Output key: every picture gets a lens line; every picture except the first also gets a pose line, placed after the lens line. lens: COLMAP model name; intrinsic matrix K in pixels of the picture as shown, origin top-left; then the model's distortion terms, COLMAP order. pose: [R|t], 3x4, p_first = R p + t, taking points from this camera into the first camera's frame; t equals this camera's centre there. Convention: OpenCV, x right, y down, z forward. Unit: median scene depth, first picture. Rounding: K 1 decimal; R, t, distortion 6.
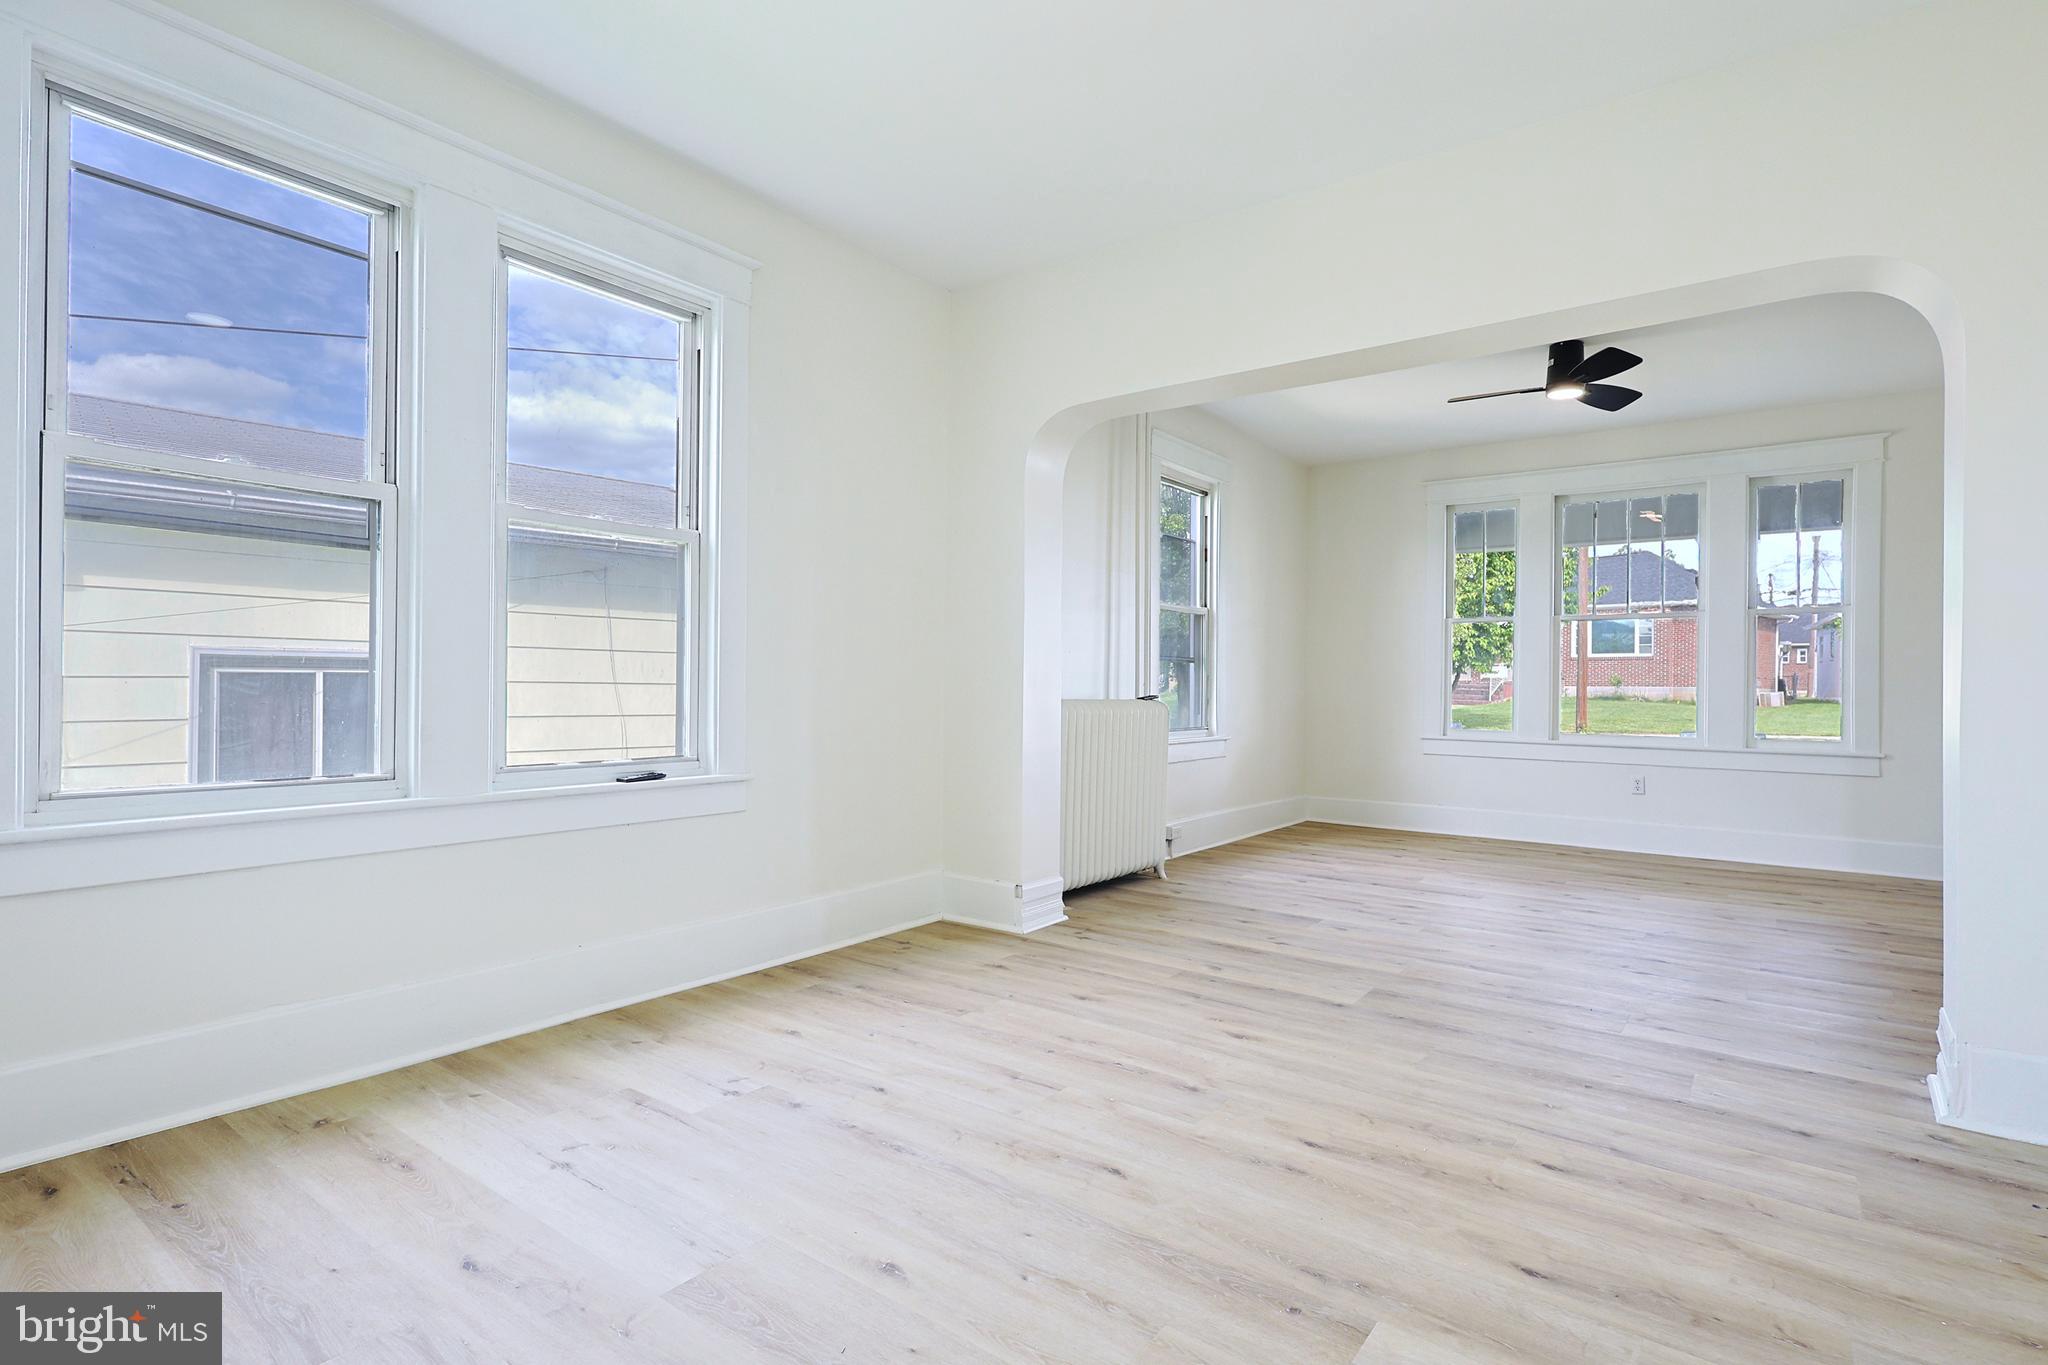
lens RADIAL K [[1008.2, 0, 1021.6], [0, 1008.2, 686.0], [0, 0, 1]] dist [-0.001687, 0.002133]
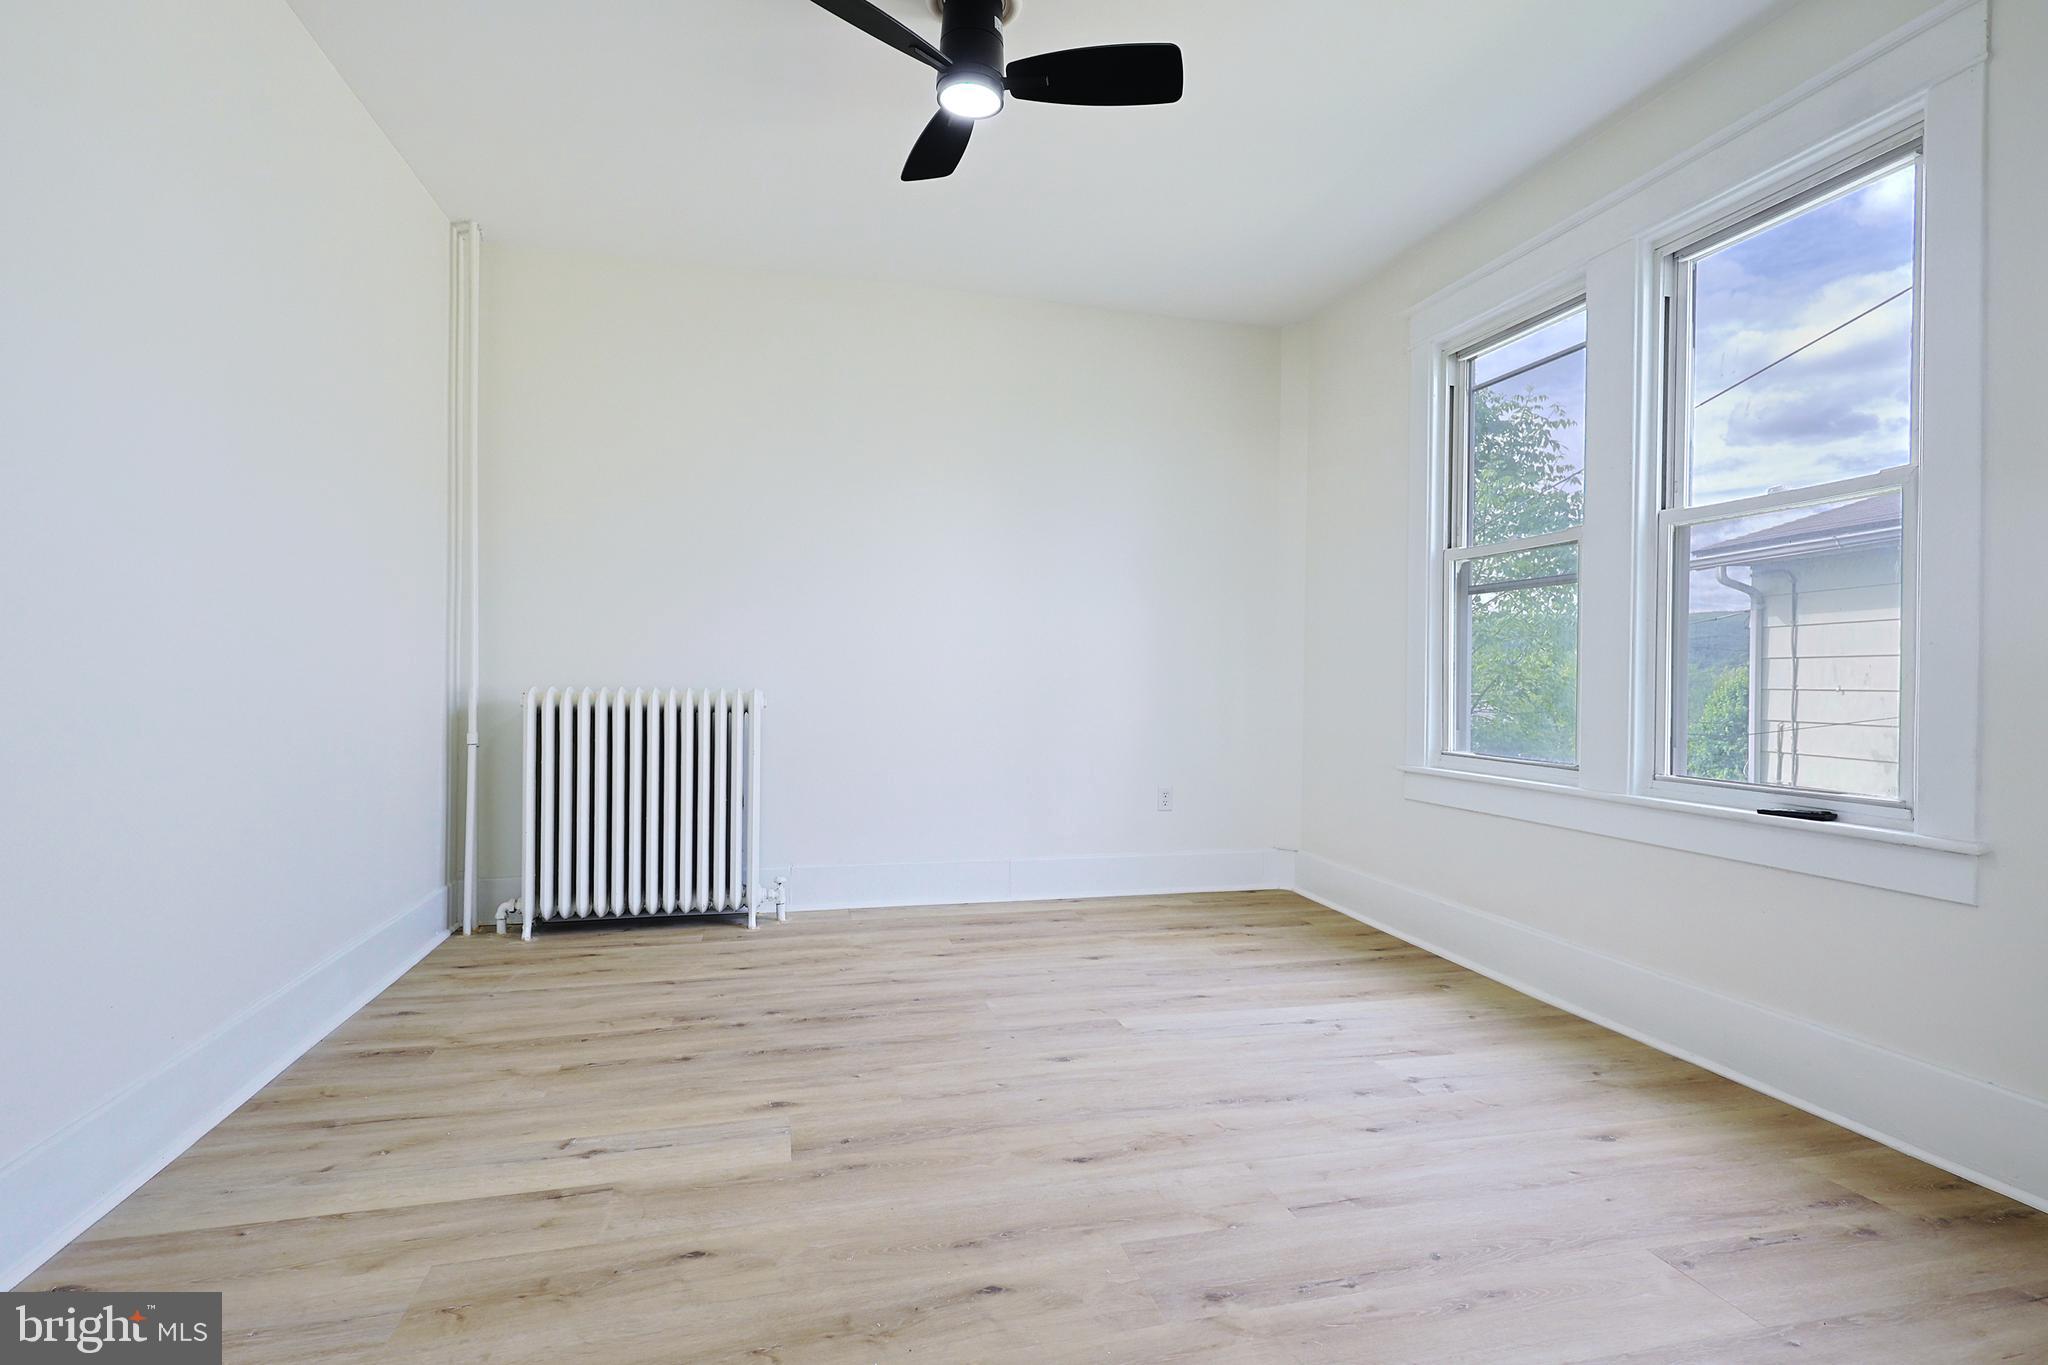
lens RADIAL K [[1008.2, 0, 1034.9], [0, 1008.2, 677.6], [0, 0, 1]] dist [-0.001687, 0.002133]
pose [[-0.619806, -0.018631, -0.784534, 0.655084], [-0.021242, 0.999750, -0.006960, 0.004787], [0.784468, 0.012351, -0.620047, 1.125617]]
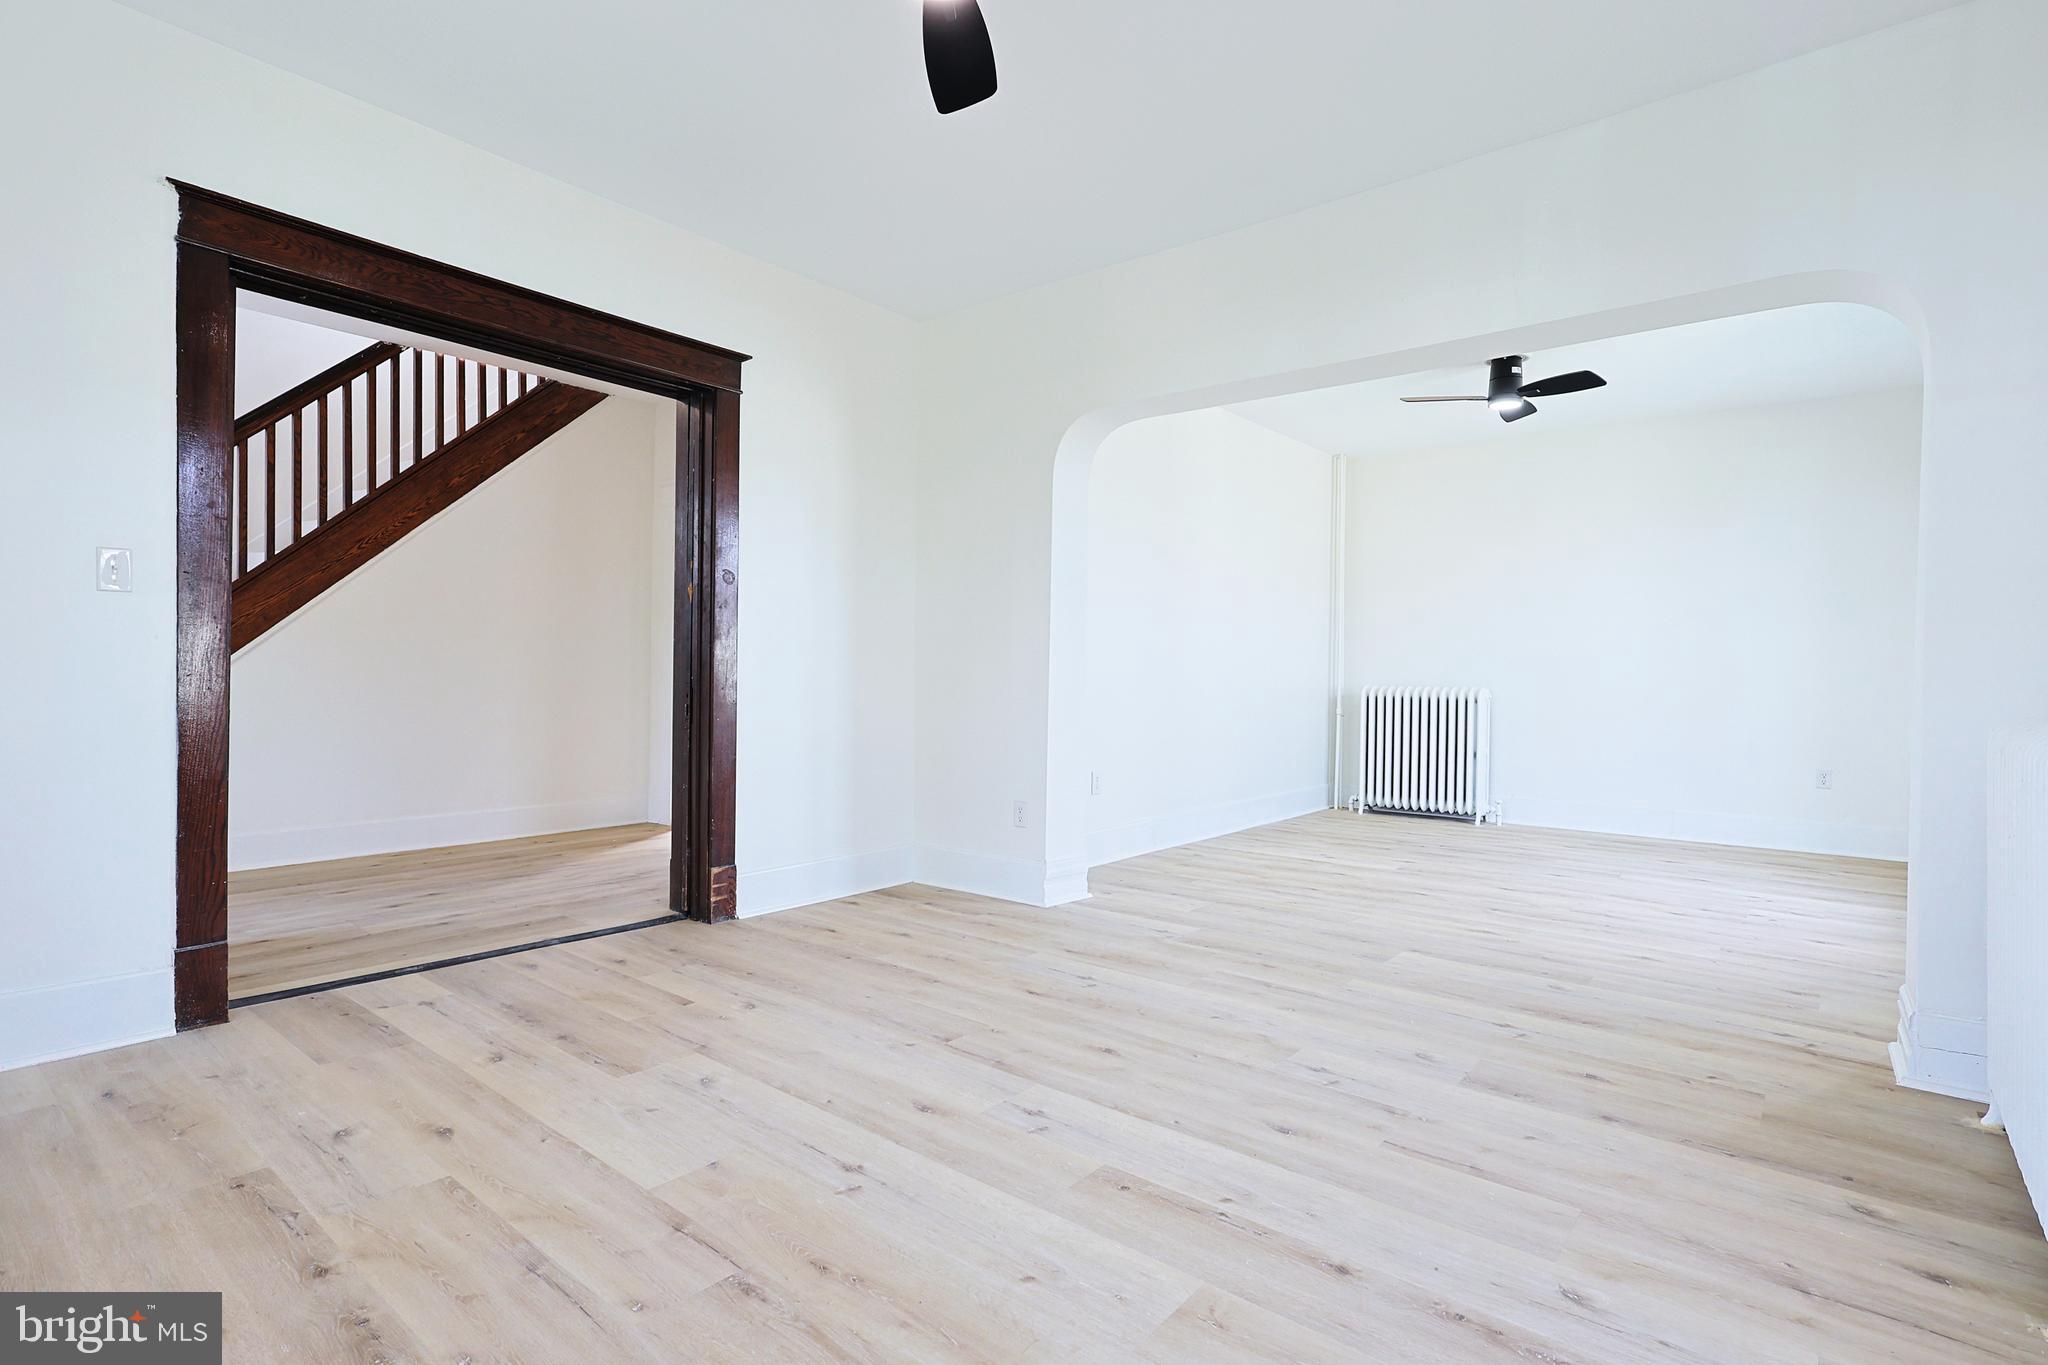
lens RADIAL K [[1008.2, 0, 1053.7], [0, 1008.2, 647.5], [0, 0, 1]] dist [-0.001687, 0.002133]
pose [[-0.999574, -0.027387, 0.010061, 0.792297], [-0.027627, 0.999317, -0.024548, 0.011280], [-0.009382, -0.024816, -0.999648, 2.362663]]
